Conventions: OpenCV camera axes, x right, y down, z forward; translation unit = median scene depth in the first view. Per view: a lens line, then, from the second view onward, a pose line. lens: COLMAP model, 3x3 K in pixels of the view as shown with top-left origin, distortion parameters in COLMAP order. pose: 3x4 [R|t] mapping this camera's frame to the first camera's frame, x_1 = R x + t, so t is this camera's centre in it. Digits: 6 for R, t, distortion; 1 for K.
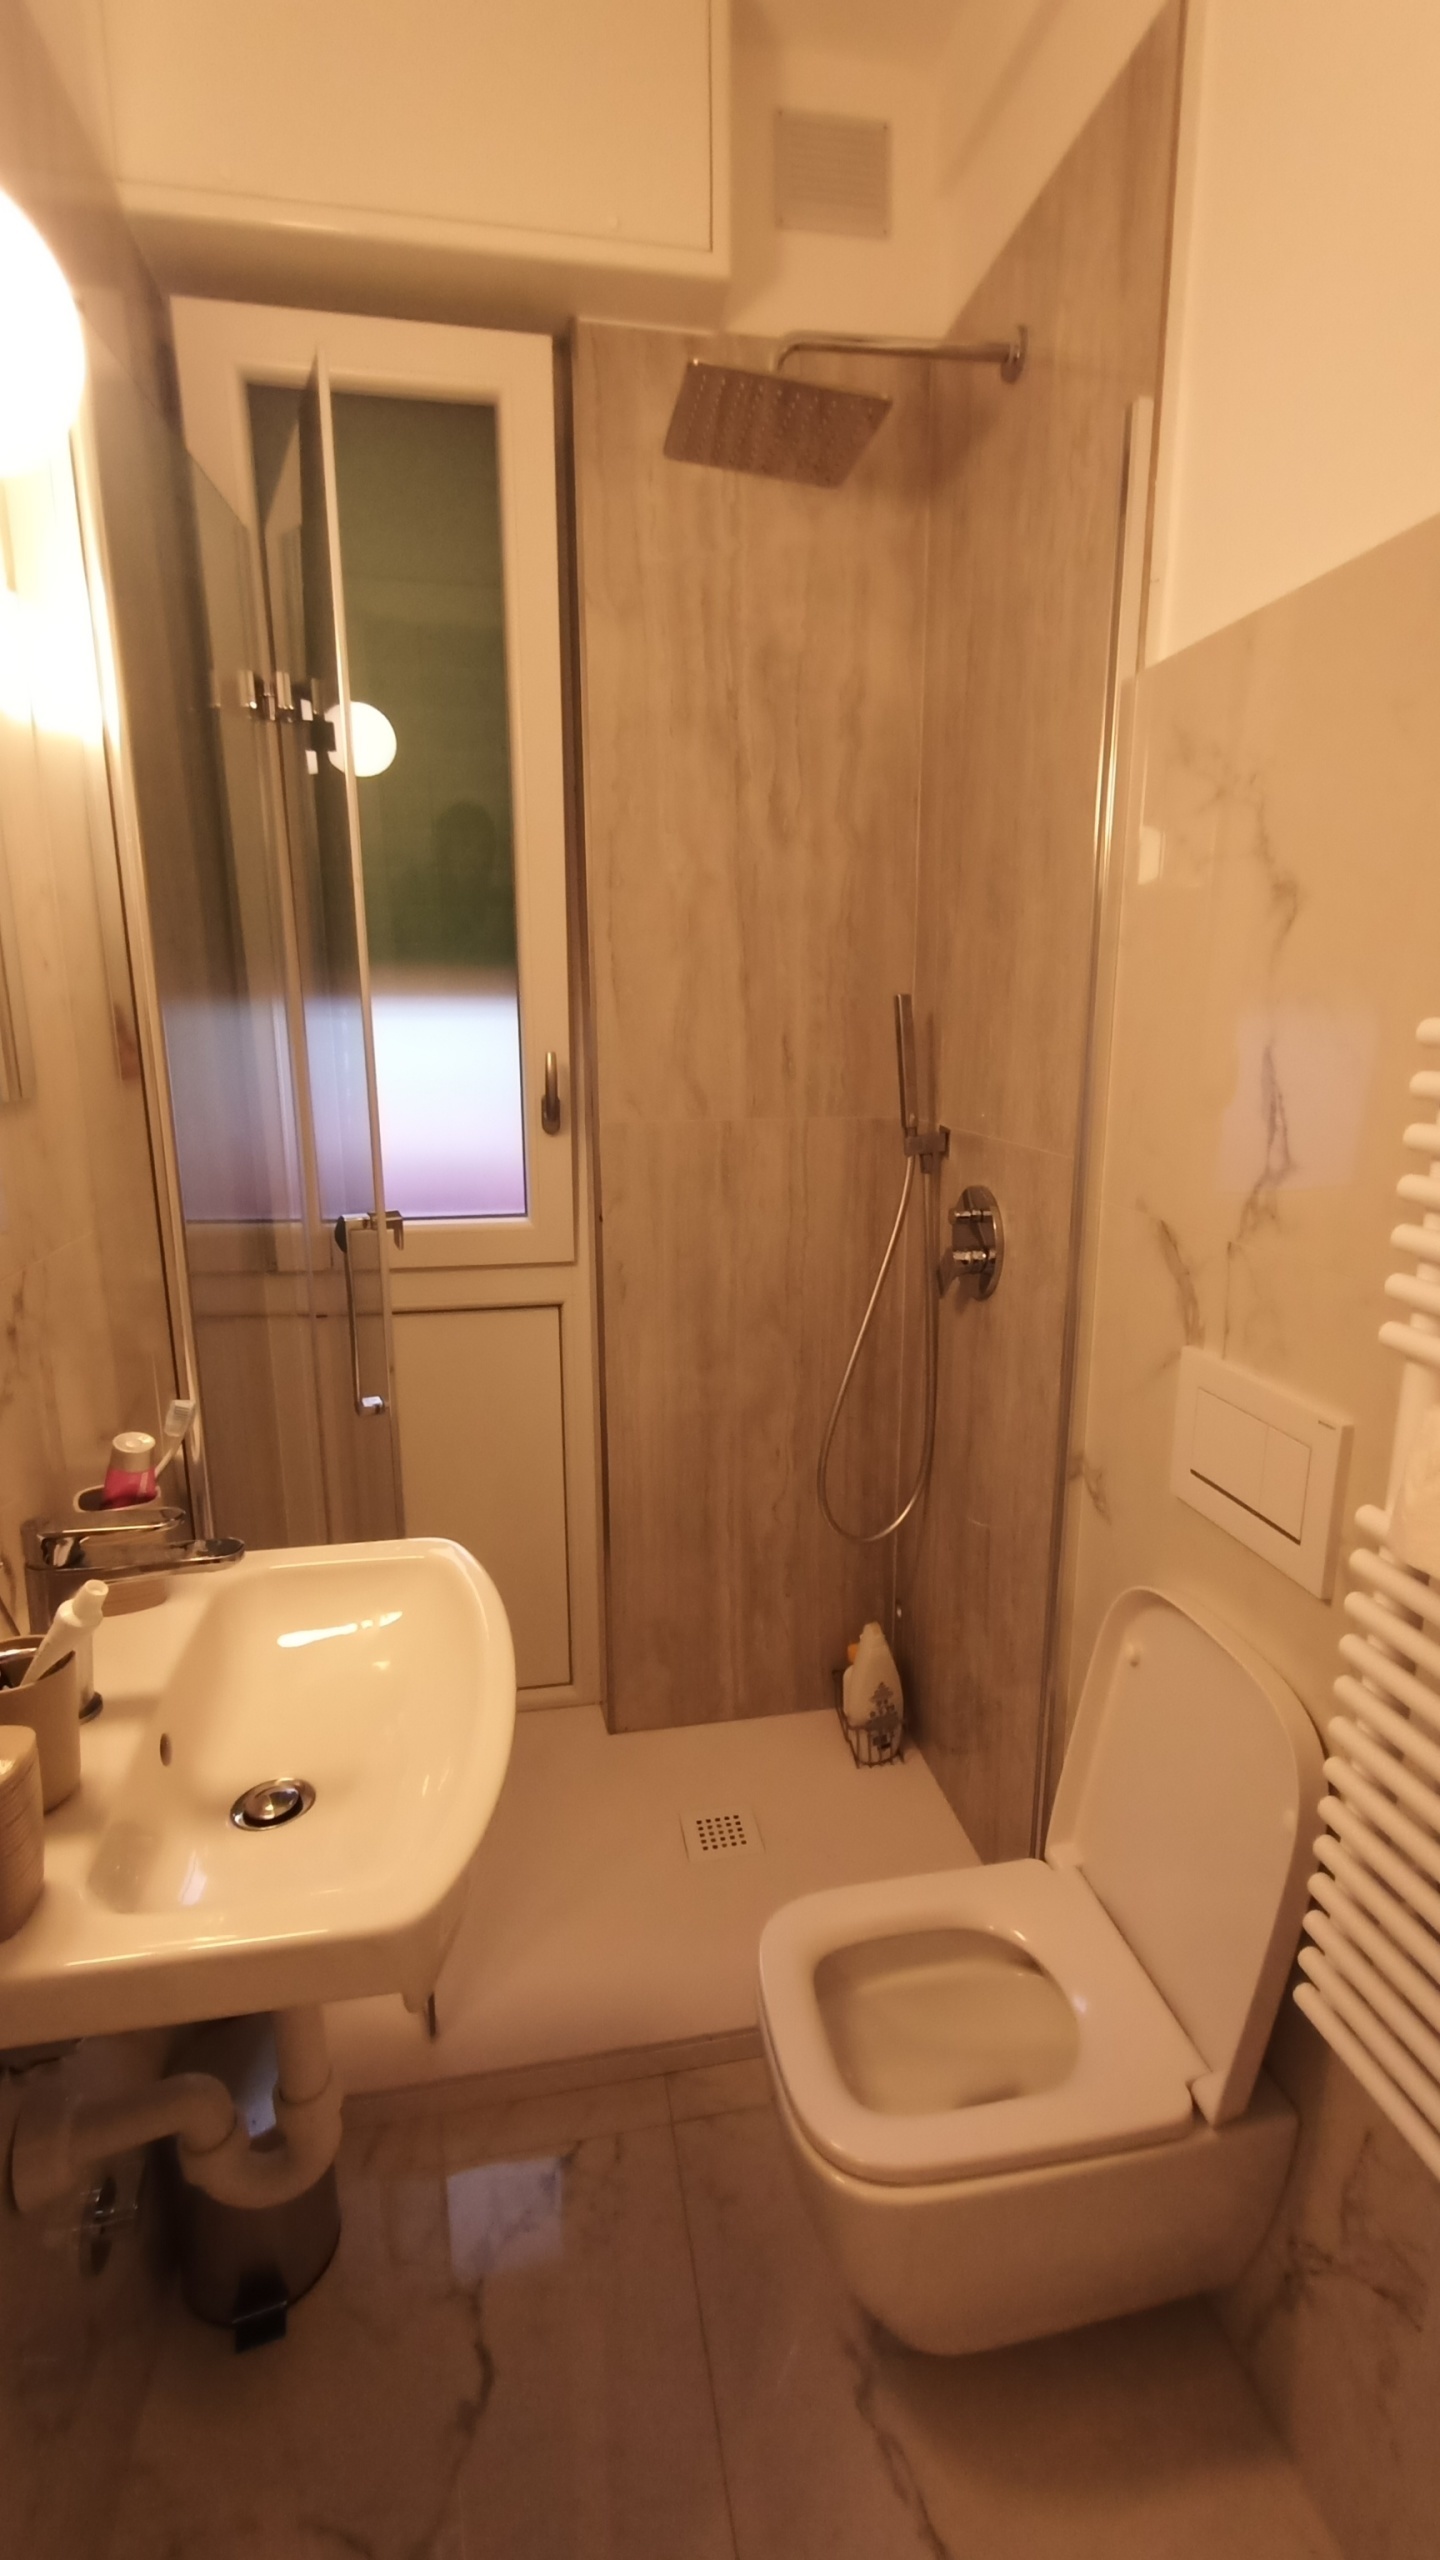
lens RADIAL K [[1174.7, 0, 752.0], [0, 1174.7, 1286.0], [0, 0, 1]] dist [-0.001288, 0.000517]
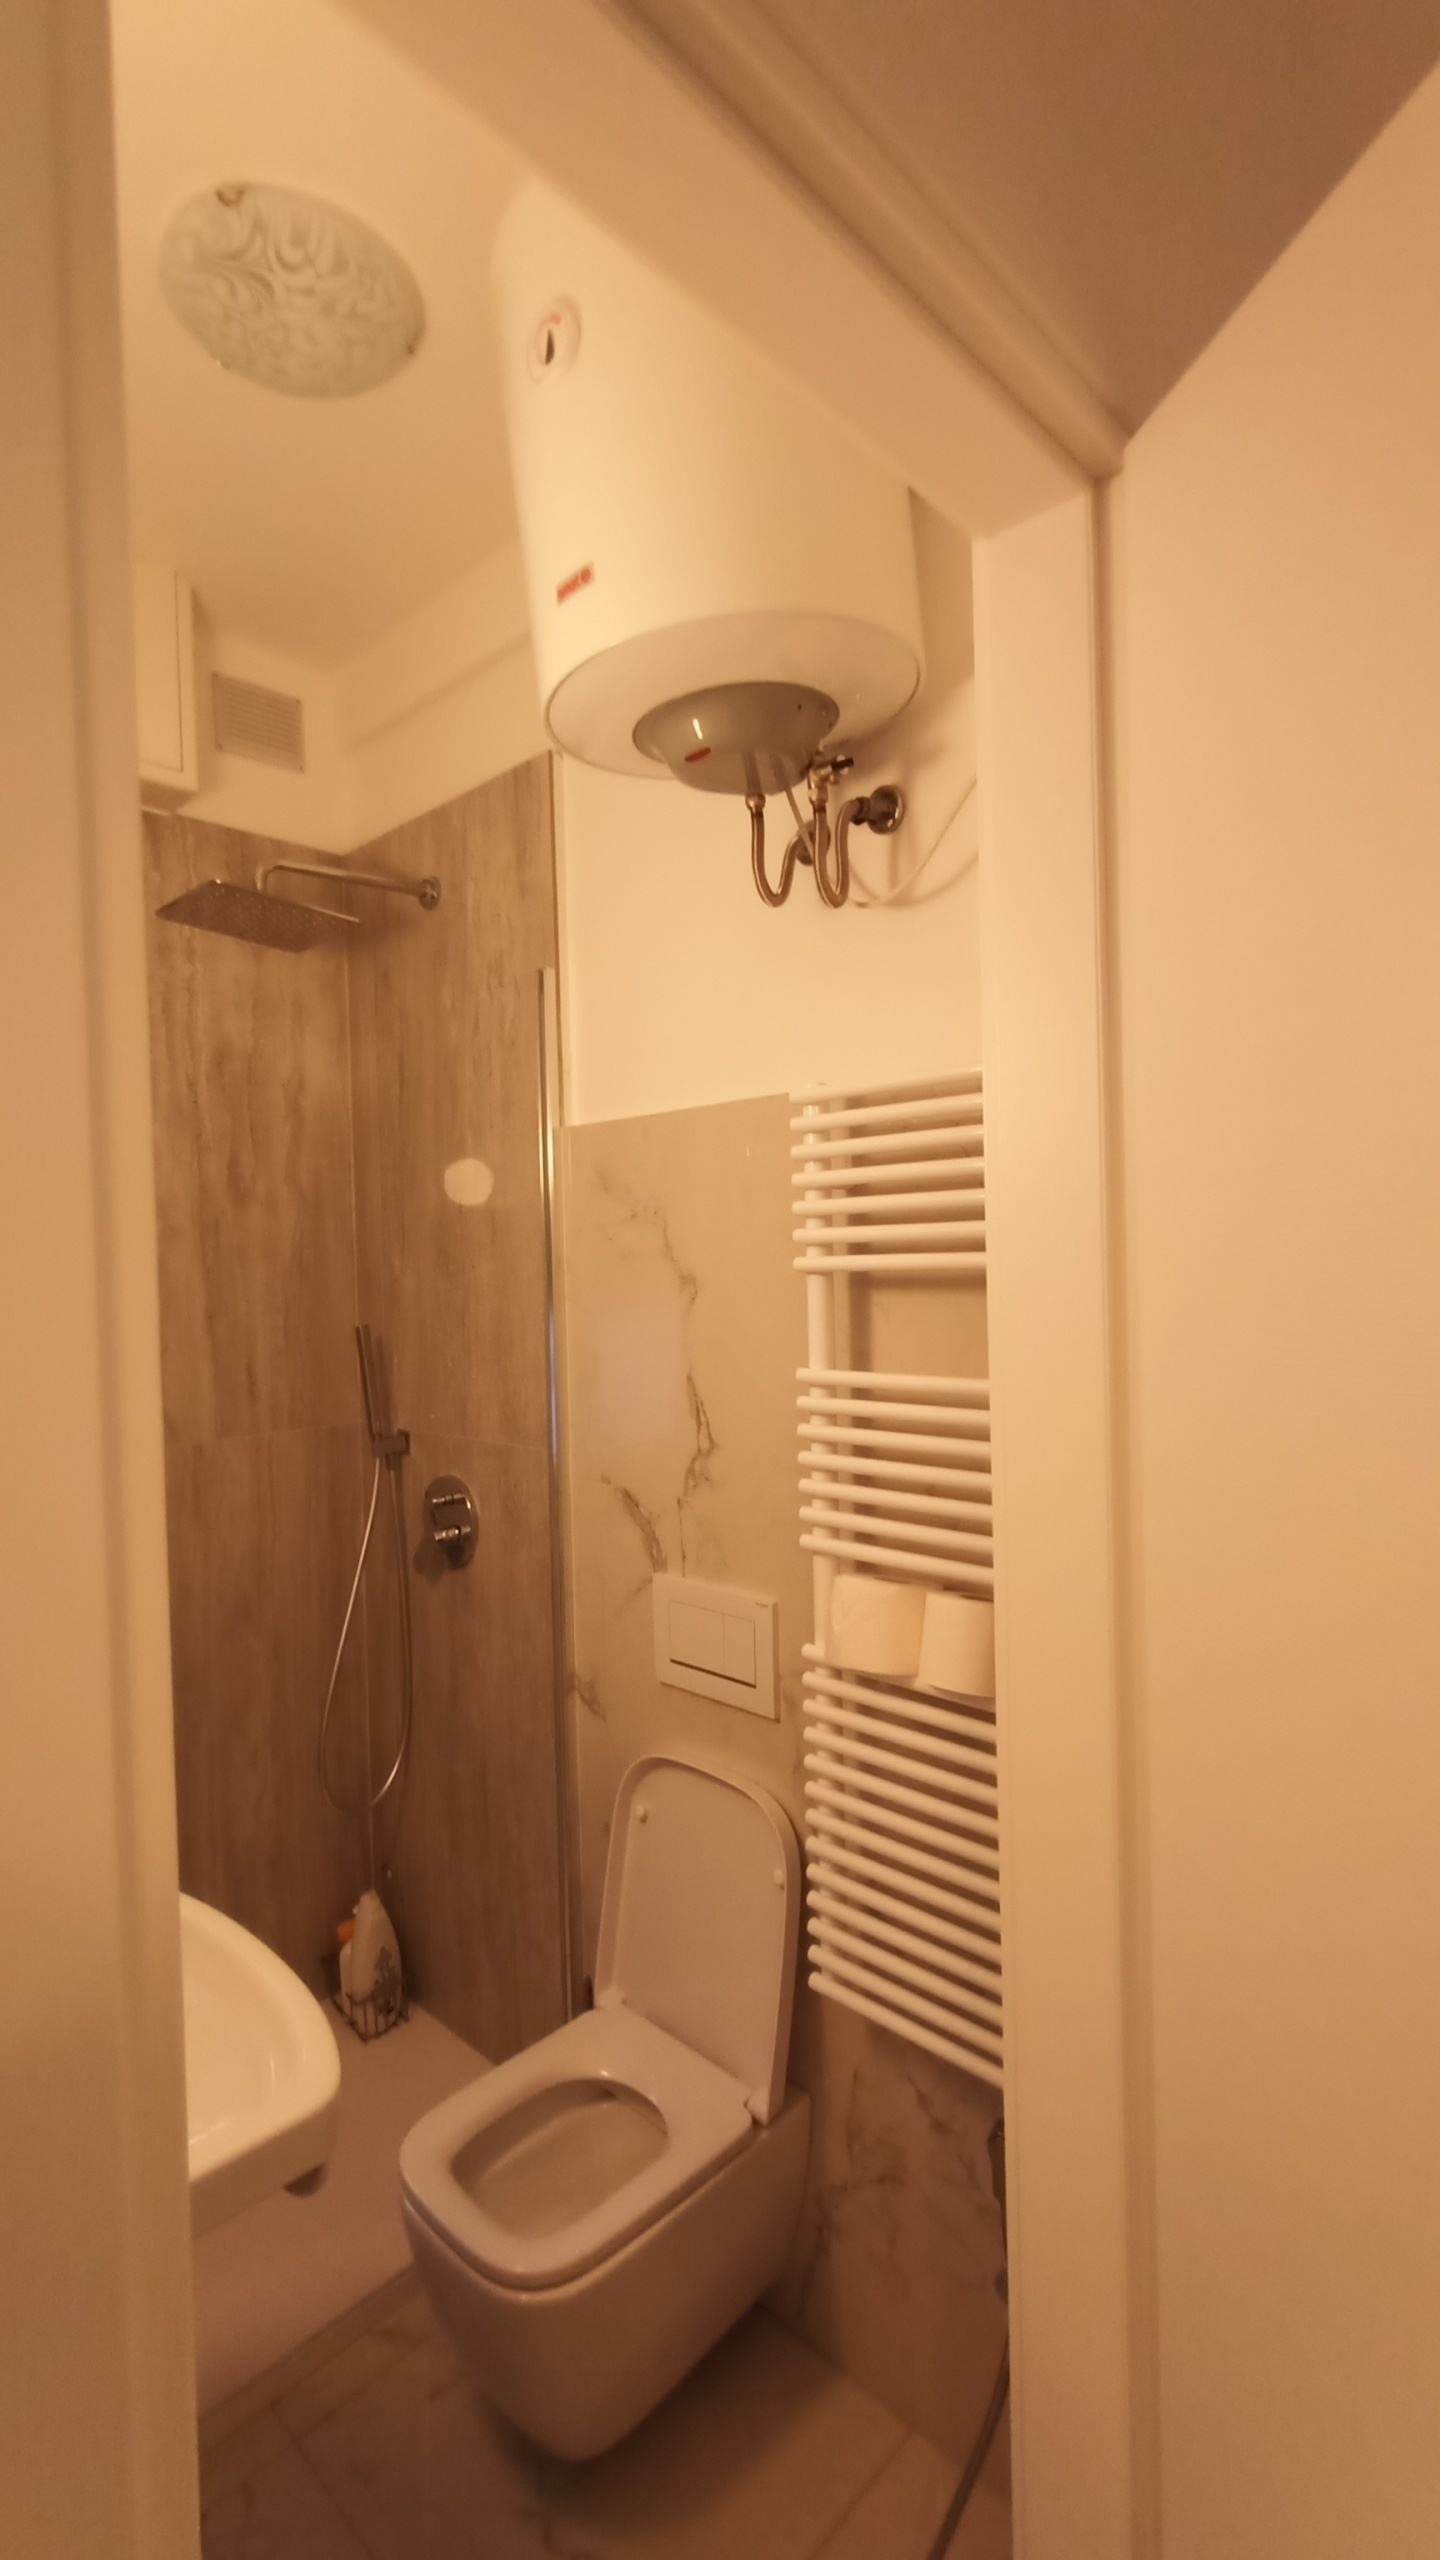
lens RADIAL K [[1161.2, 0, 766.2], [0, 1161.2, 1277.8], [0, 0, 1]] dist [-0.004919, 0.000565]
pose [[0.813150, -0.026042, 0.581471, -0.246688], [0.154889, 0.972660, -0.173040, -0.024789], [-0.561067, 0.230771, 0.794952, -0.218858]]
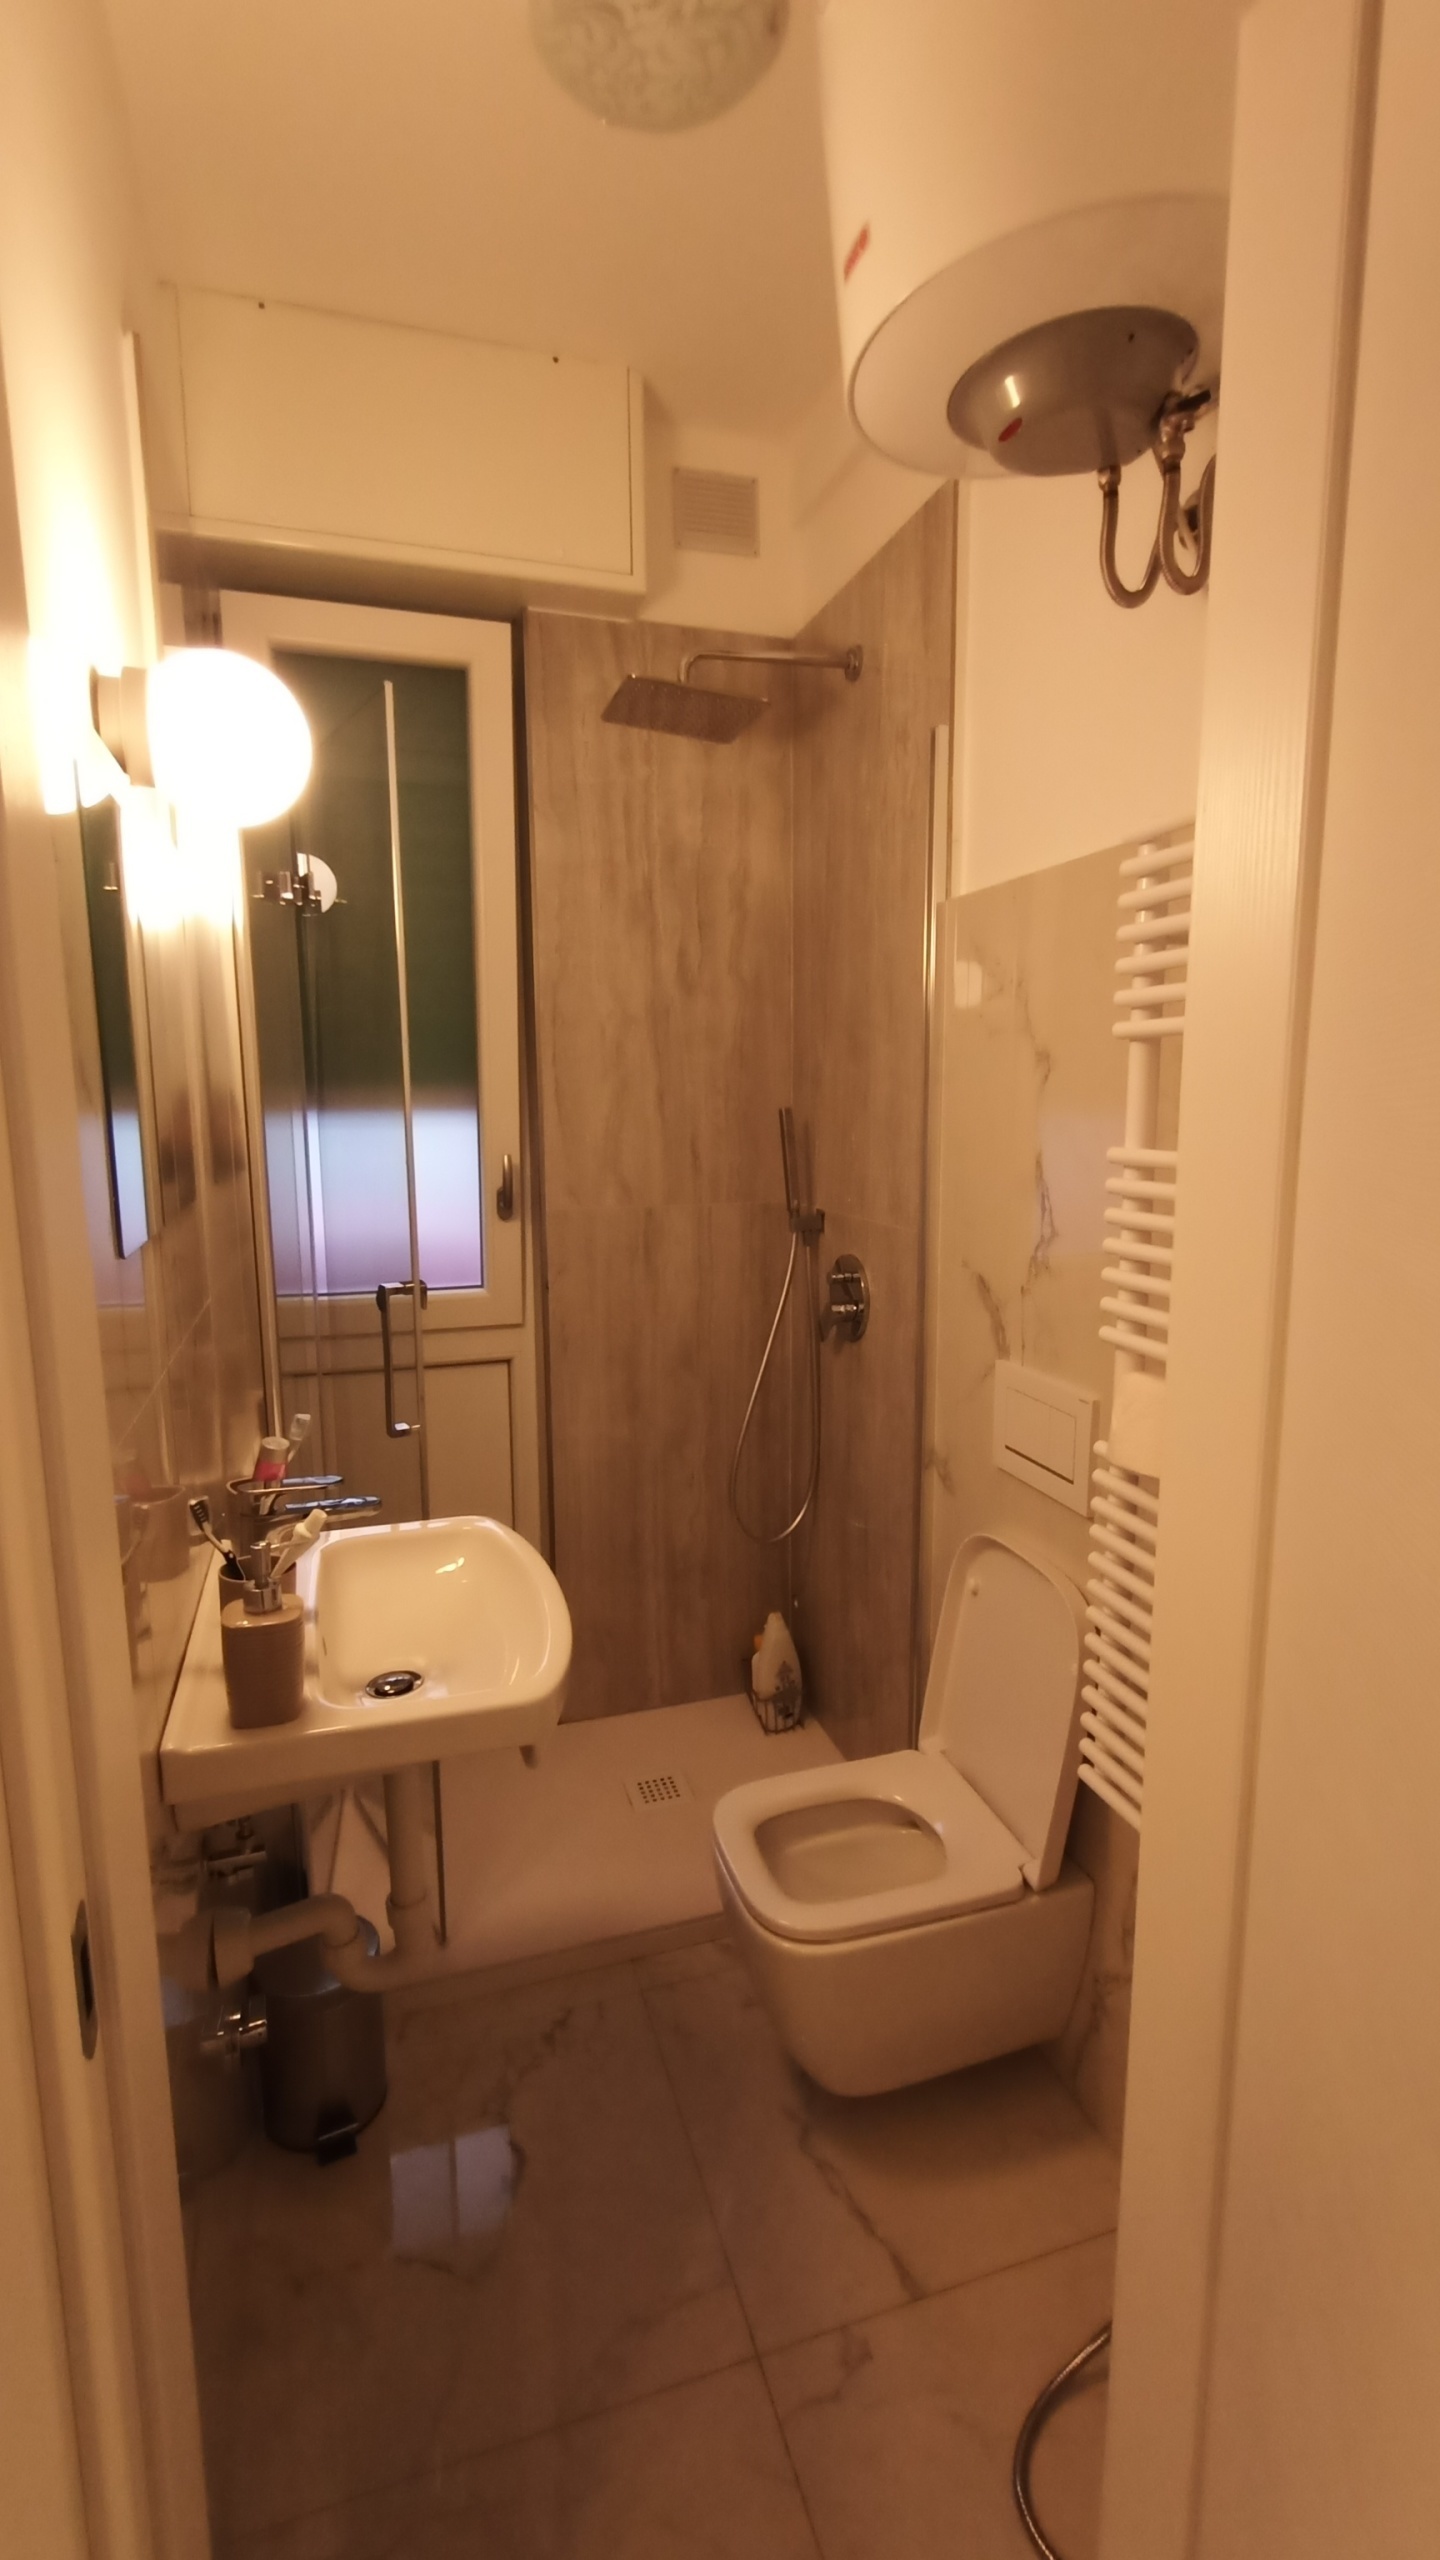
lens RADIAL K [[1168.7, 0, 755.4], [0, 1168.7, 1277.5], [0, 0, 1]] dist [-0.000317, -0.001527]
pose [[0.992446, -0.021870, 0.120717, -0.068969], [0.030714, 0.996939, -0.071893, 0.031445], [-0.118775, 0.075058, 0.990080, -0.277551]]
